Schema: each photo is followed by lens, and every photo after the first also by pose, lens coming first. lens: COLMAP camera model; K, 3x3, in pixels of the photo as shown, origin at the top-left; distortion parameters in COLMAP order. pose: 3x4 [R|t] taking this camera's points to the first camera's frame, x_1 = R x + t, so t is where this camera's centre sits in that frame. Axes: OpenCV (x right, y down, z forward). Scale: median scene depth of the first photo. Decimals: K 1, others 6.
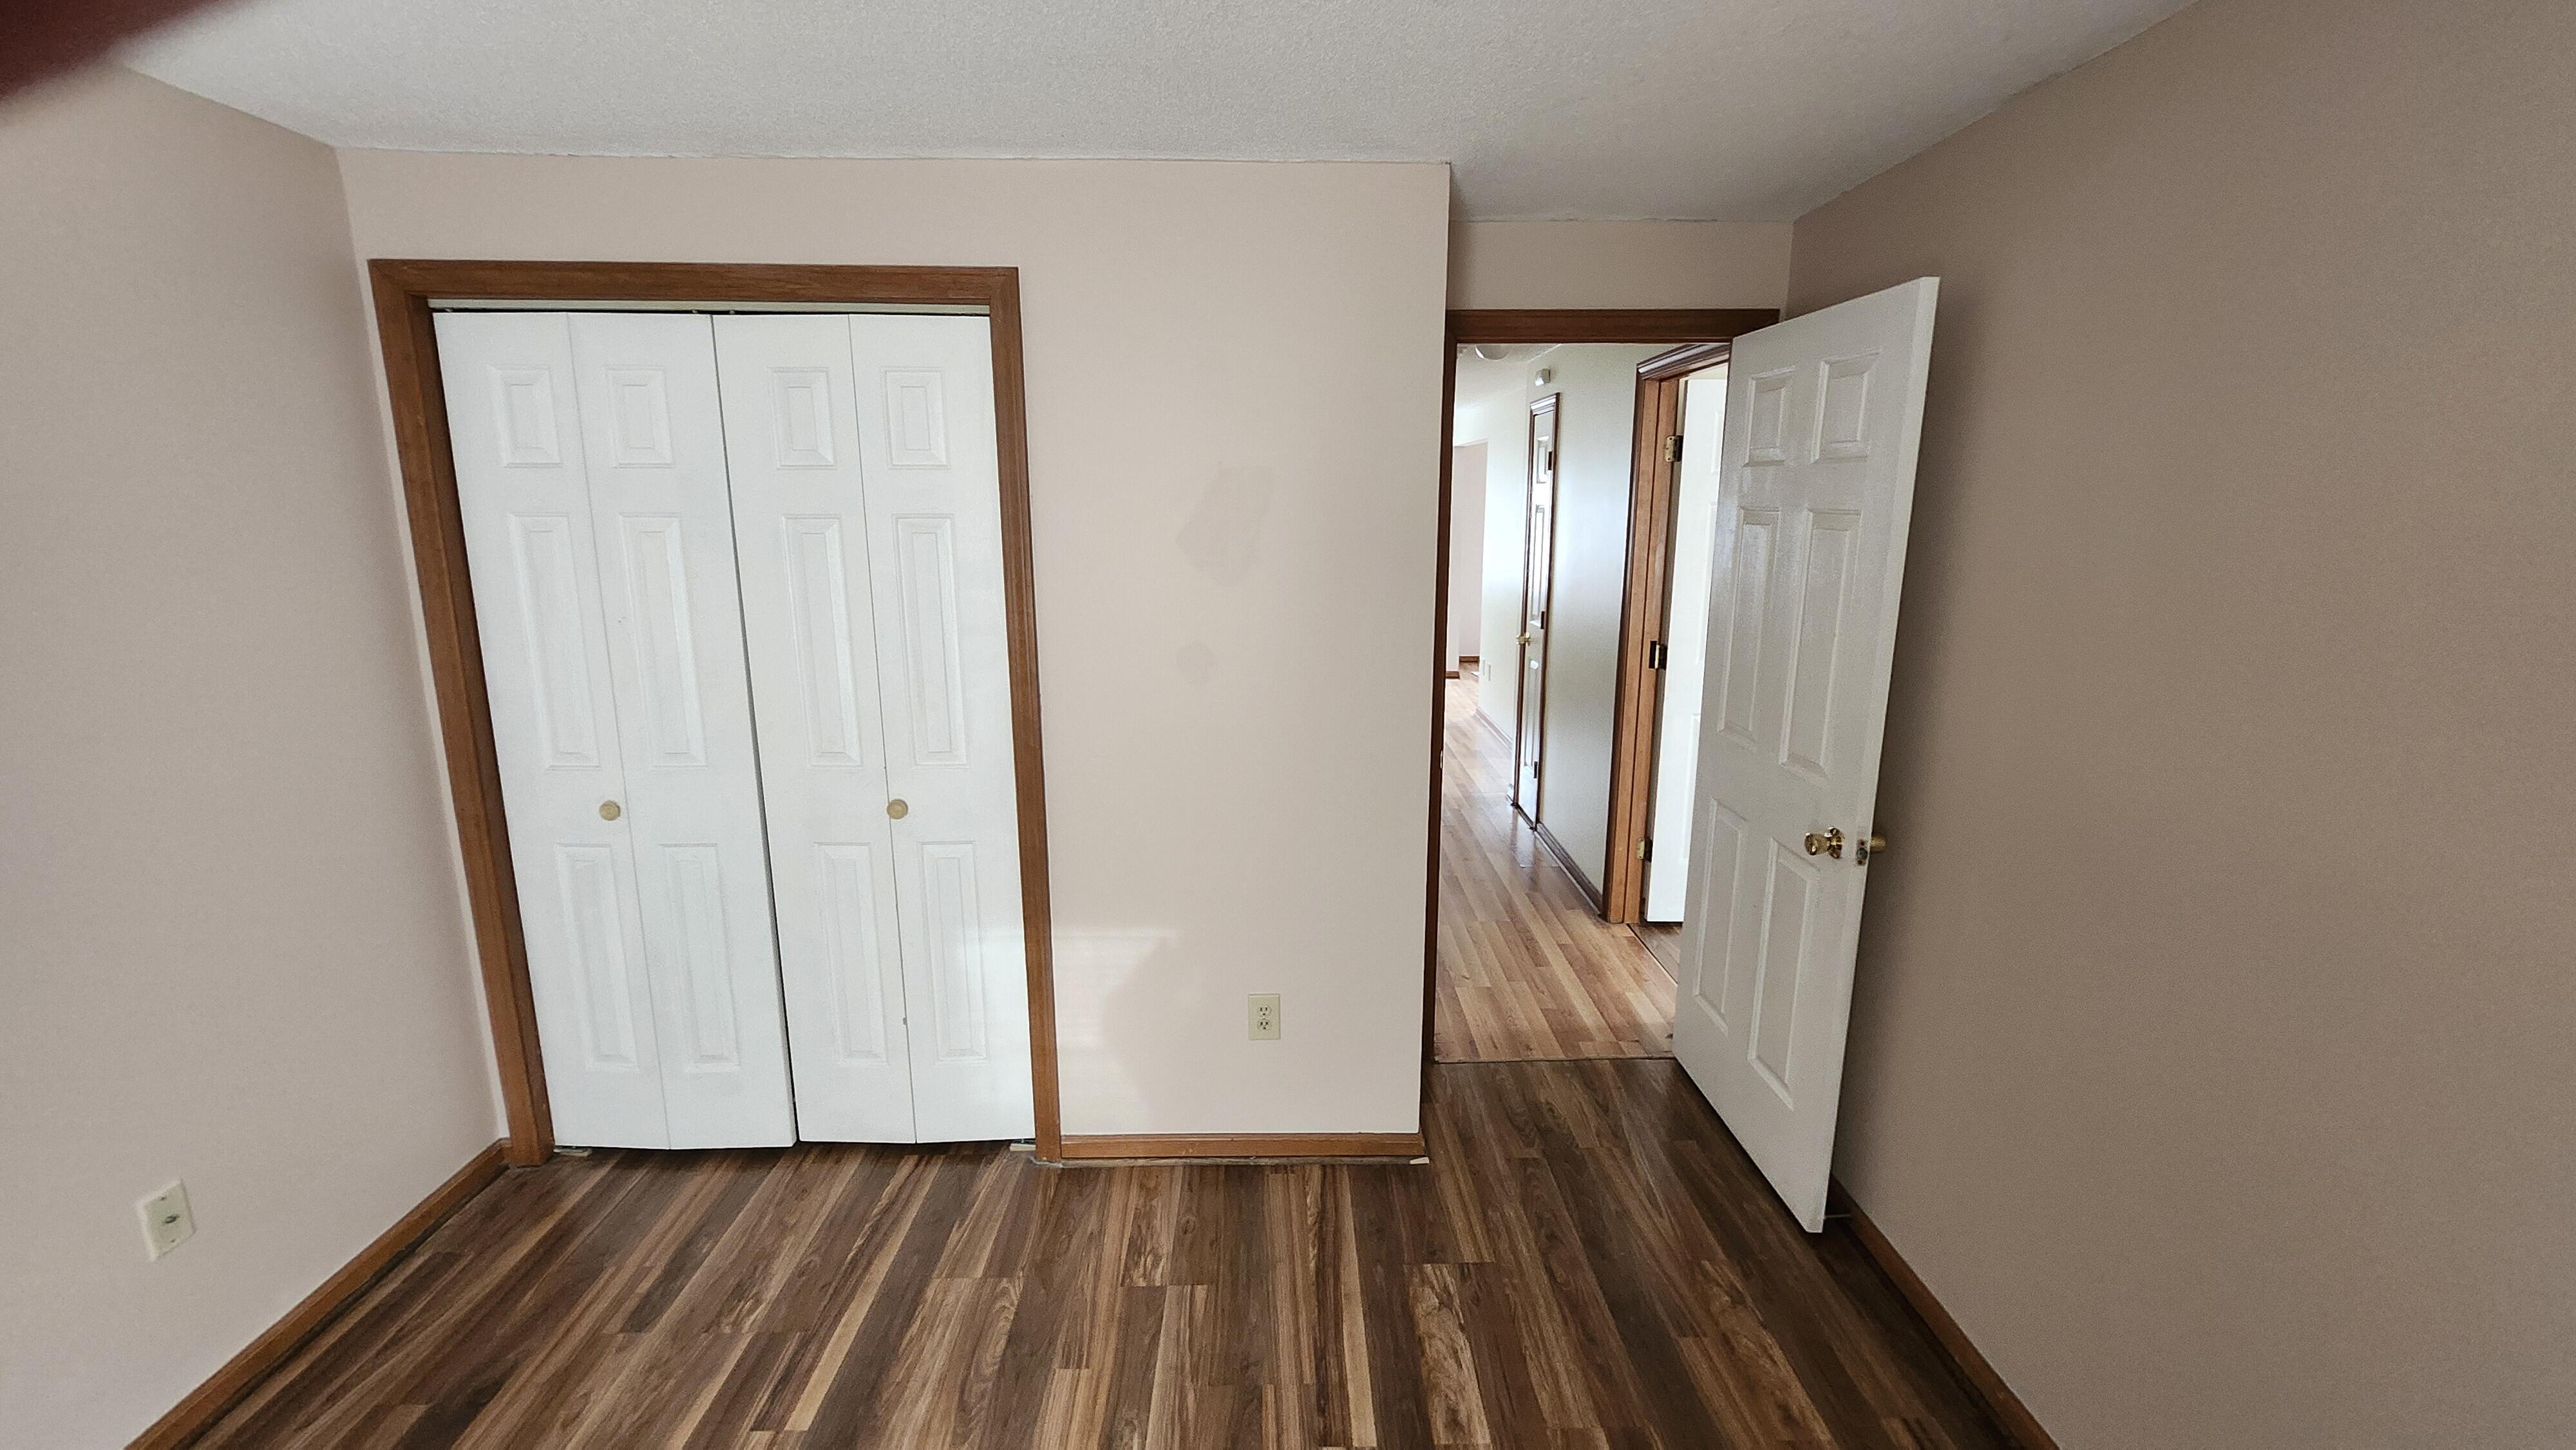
lens RADIAL K [[1017.2, 0, 1288.0], [0, 1017.2, 714.4], [0, 0, 1]] dist [0.002527, -0.000858]
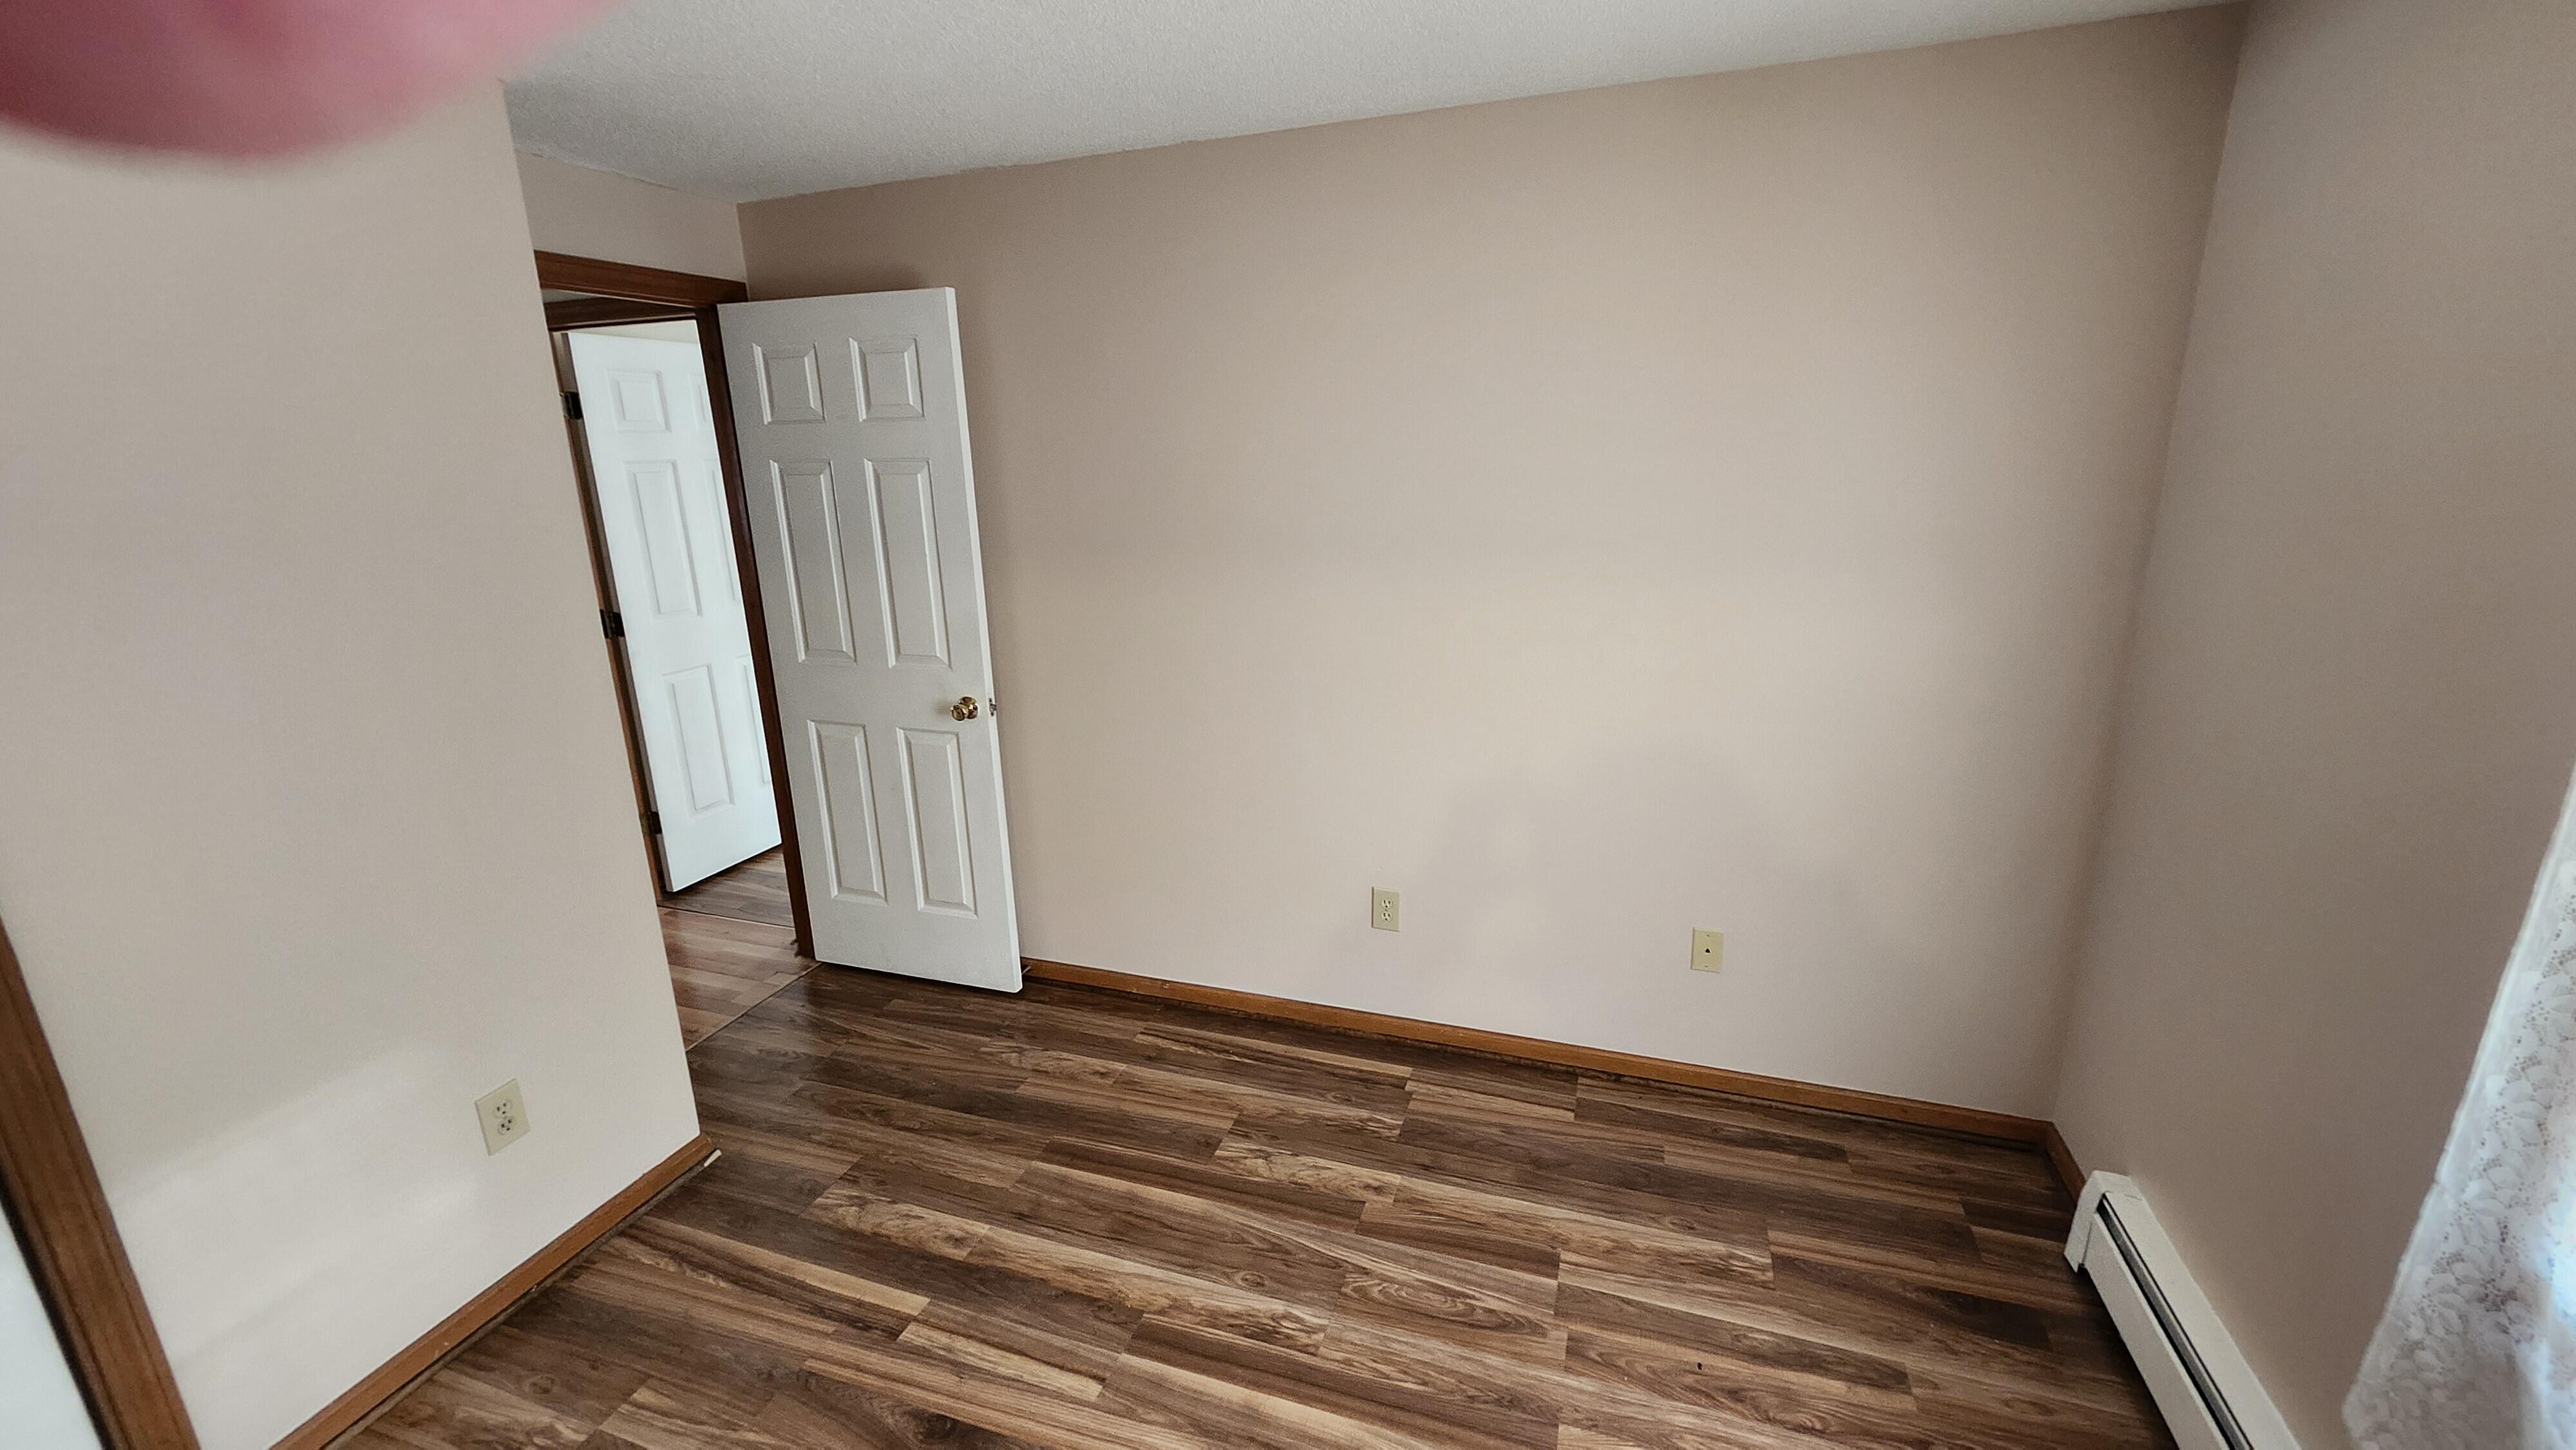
lens RADIAL K [[1017.2, 0, 1288.8], [0, 1017.2, 719.7], [0, 0, 1]] dist [0.002527, -0.000858]
pose [[0.347474, -0.260150, 0.900880, -0.519436], [0.225069, 0.955797, 0.189198, -0.017113], [-0.910278, 0.137018, 0.390666, 0.089679]]
